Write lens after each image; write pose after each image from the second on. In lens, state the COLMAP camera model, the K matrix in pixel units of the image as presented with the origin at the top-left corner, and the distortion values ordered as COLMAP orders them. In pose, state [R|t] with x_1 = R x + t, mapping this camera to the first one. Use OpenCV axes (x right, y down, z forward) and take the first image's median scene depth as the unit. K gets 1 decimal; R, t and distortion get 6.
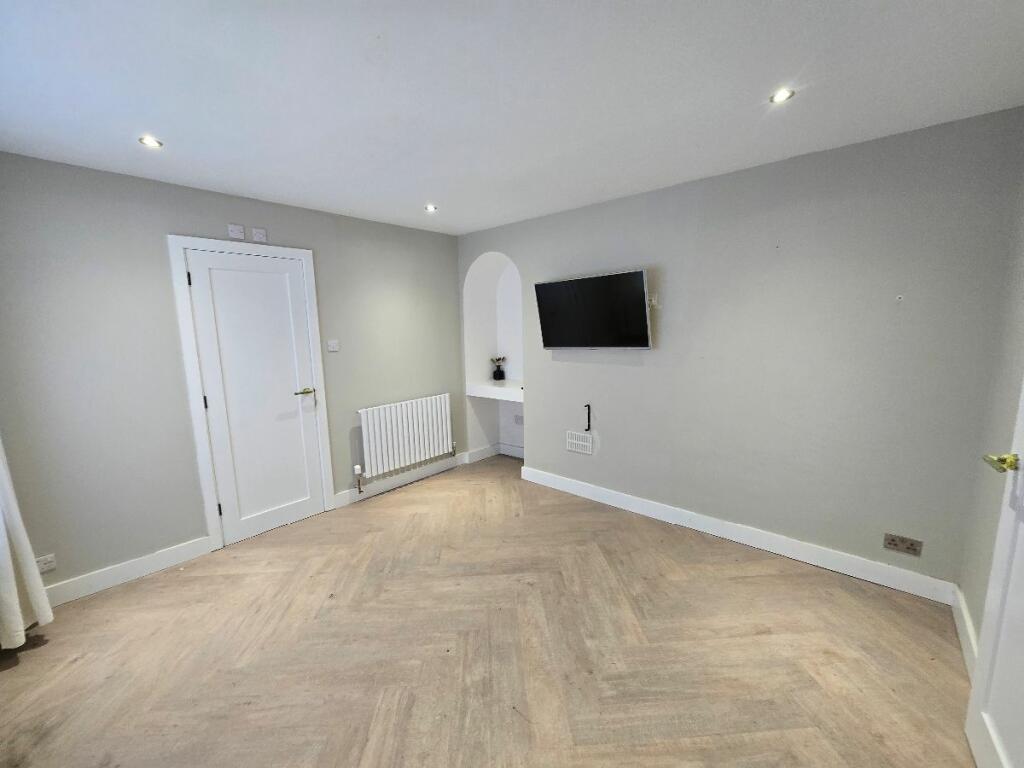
lens RADIAL K [[419.3, 0, 505.2], [0, 419.3, 388.8], [0, 0, 1]] dist [-0.001383, 0.000256]
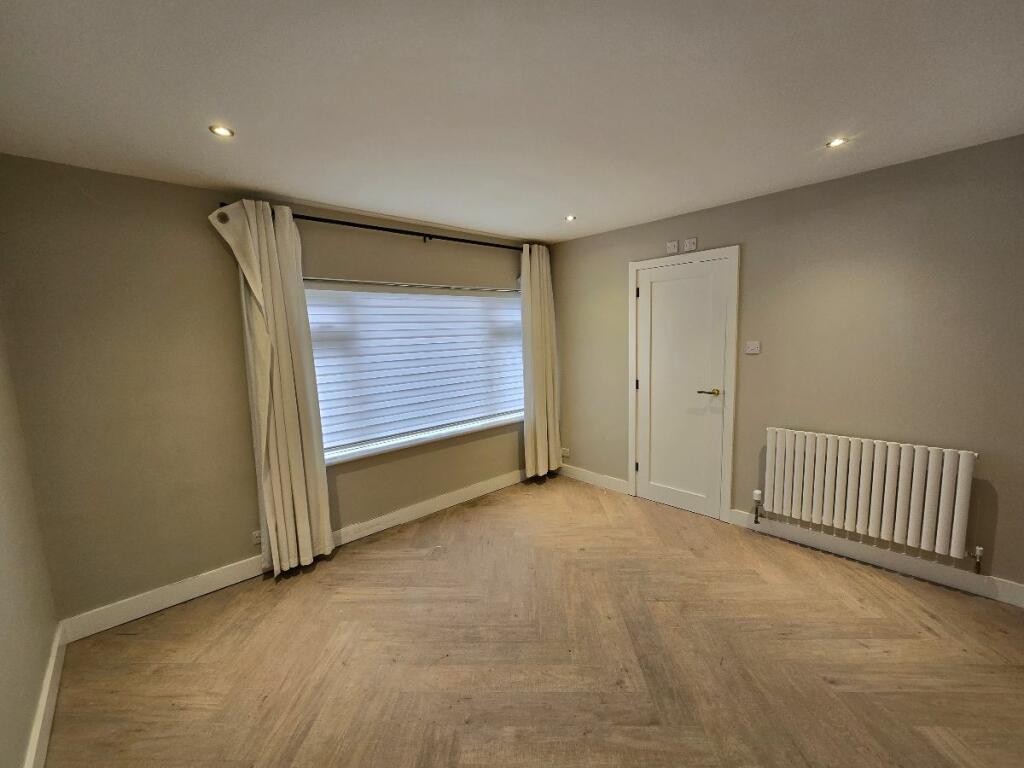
lens RADIAL K [[419.3, 0, 505.2], [0, 419.3, 388.8], [0, 0, 1]] dist [-0.001383, 0.000256]
pose [[-0.102598, 0.152089, -0.983027, 0.626627], [-0.111324, 0.980278, 0.163282, -0.123869], [0.988474, 0.126187, -0.083644, 0.678749]]
